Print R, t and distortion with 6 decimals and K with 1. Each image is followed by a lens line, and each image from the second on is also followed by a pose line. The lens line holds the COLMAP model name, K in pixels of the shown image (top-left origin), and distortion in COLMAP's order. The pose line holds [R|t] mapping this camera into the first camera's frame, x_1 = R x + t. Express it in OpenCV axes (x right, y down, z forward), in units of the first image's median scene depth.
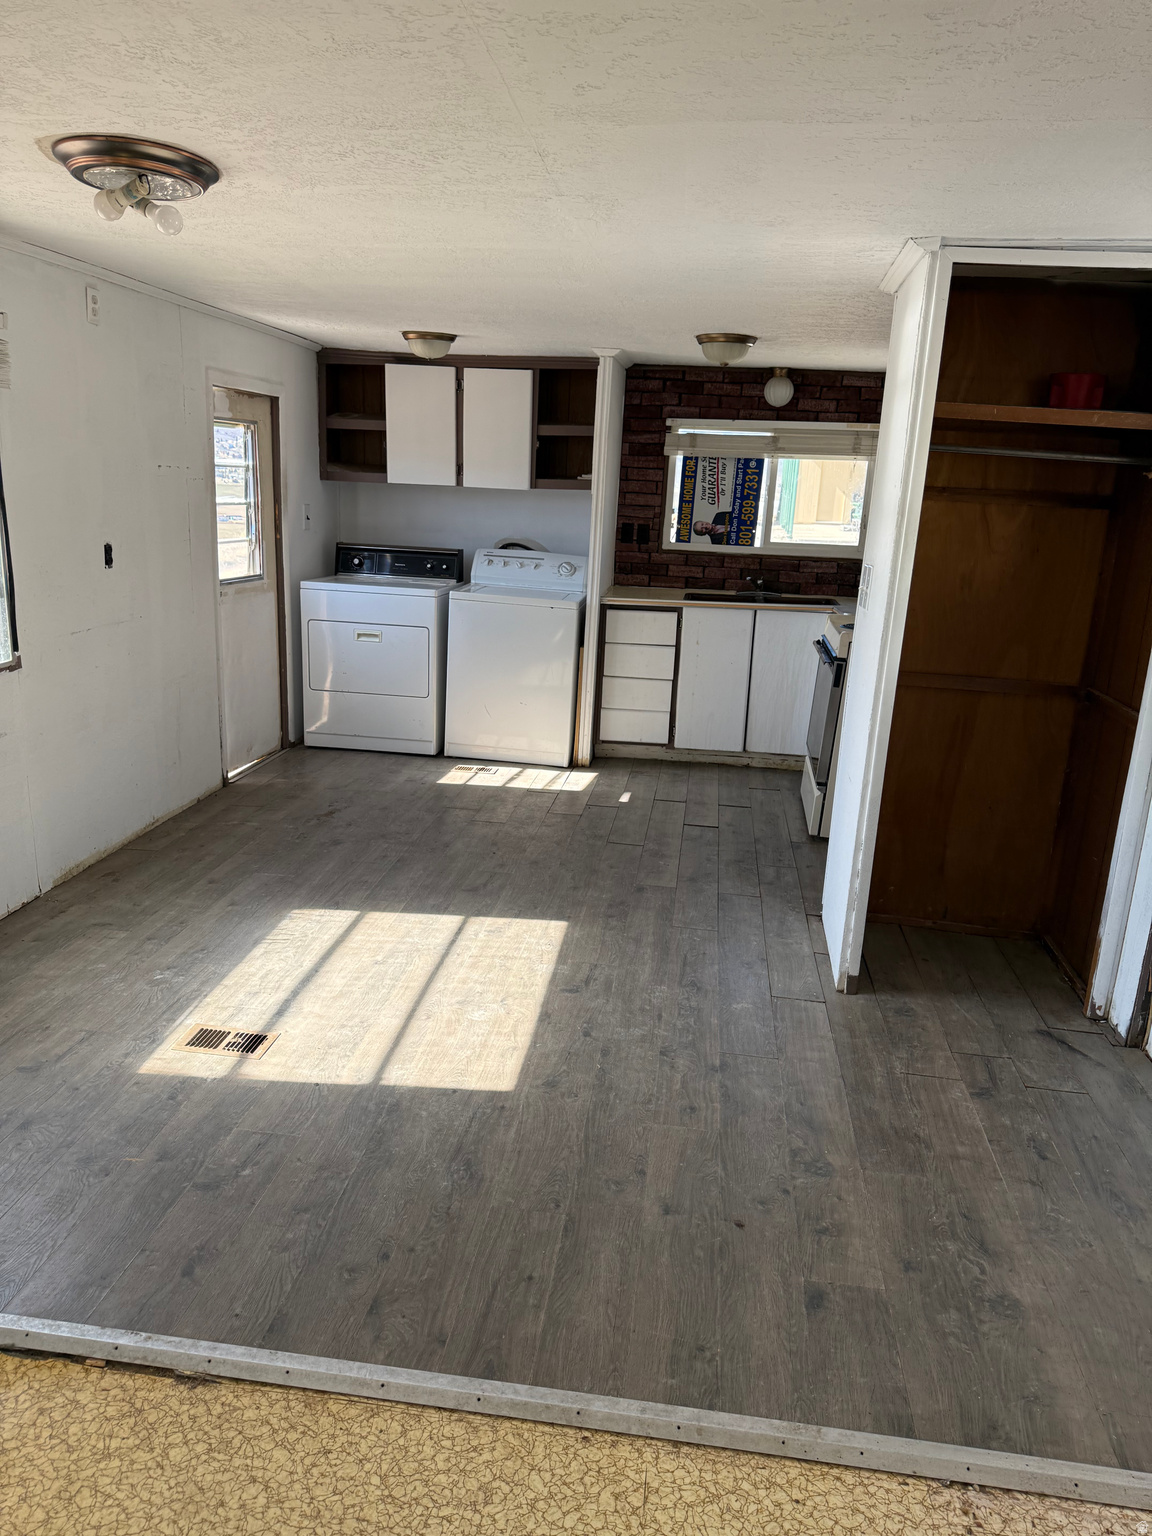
lens RADIAL K [[1078.2, 0, 577.6], [0, 1078.2, 770.5], [0, 0, 1]] dist [0.008988, -0.014062]
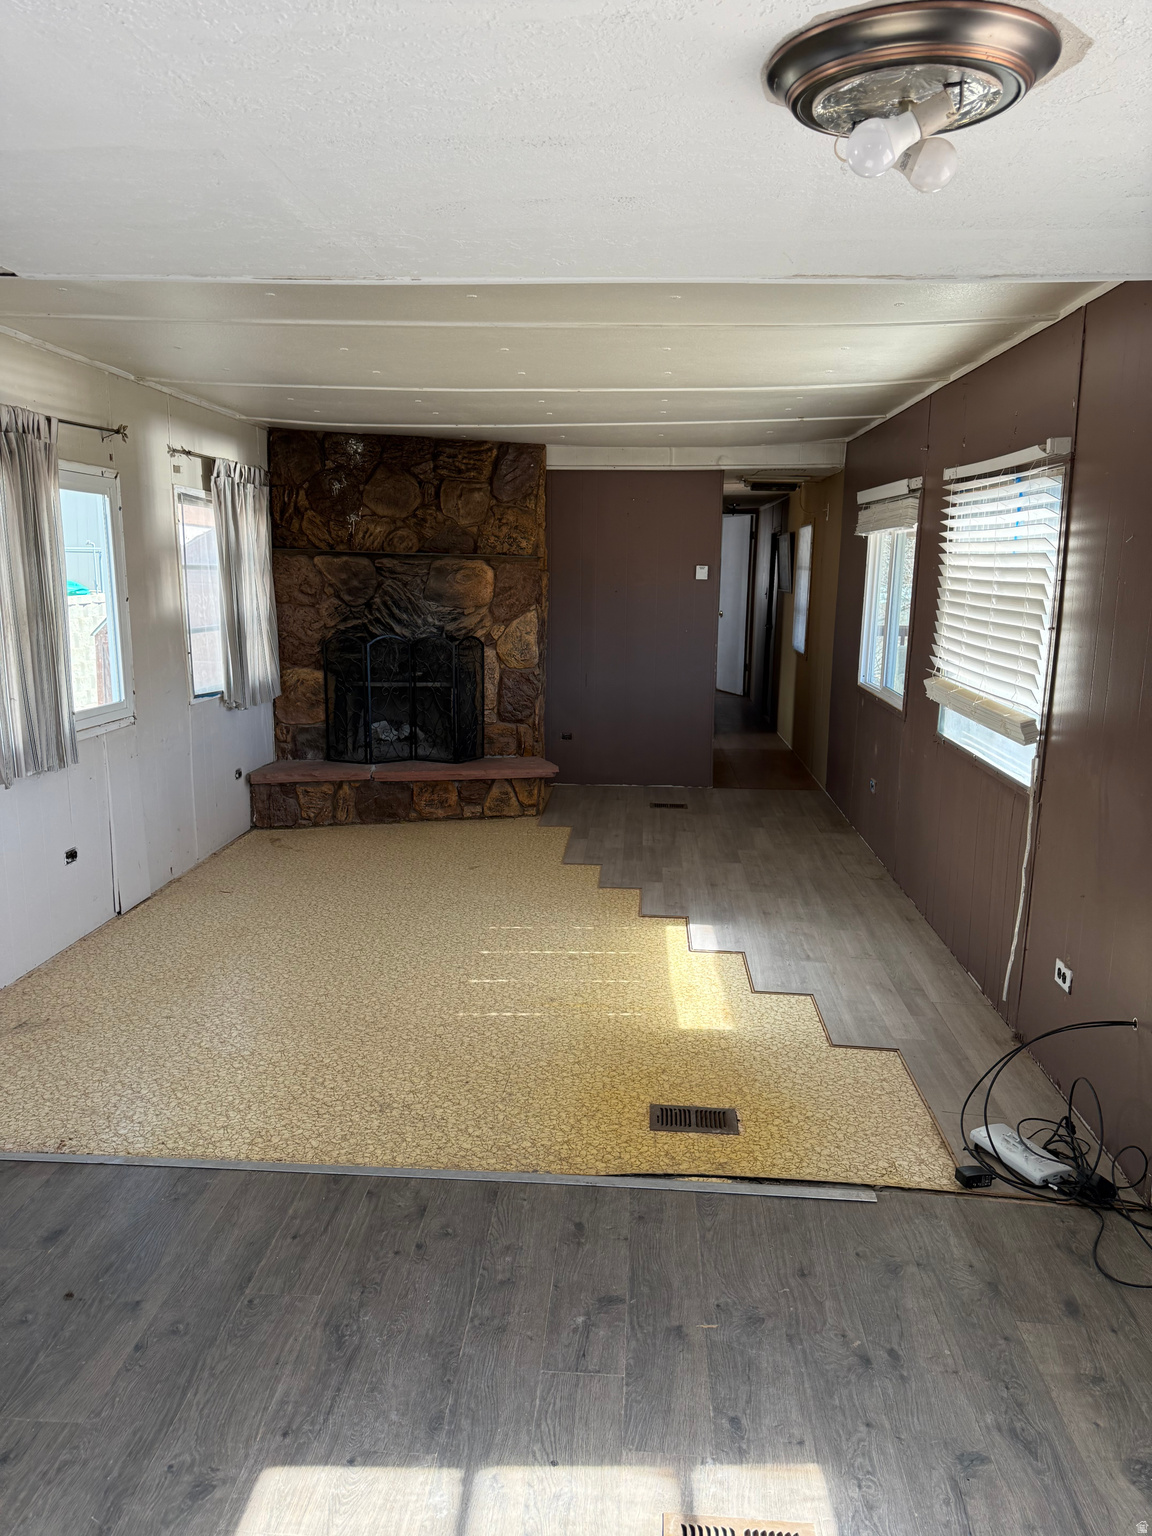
lens RADIAL K [[1078.2, 0, 576.3], [0, 1078.2, 771.3], [0, 0, 1]] dist [0.008988, -0.014062]
pose [[-0.996099, -0.046918, -0.074740, -0.194119], [-0.074860, 0.897725, 0.434150, -0.425824], [0.046727, 0.438051, -0.897735, 1.503633]]
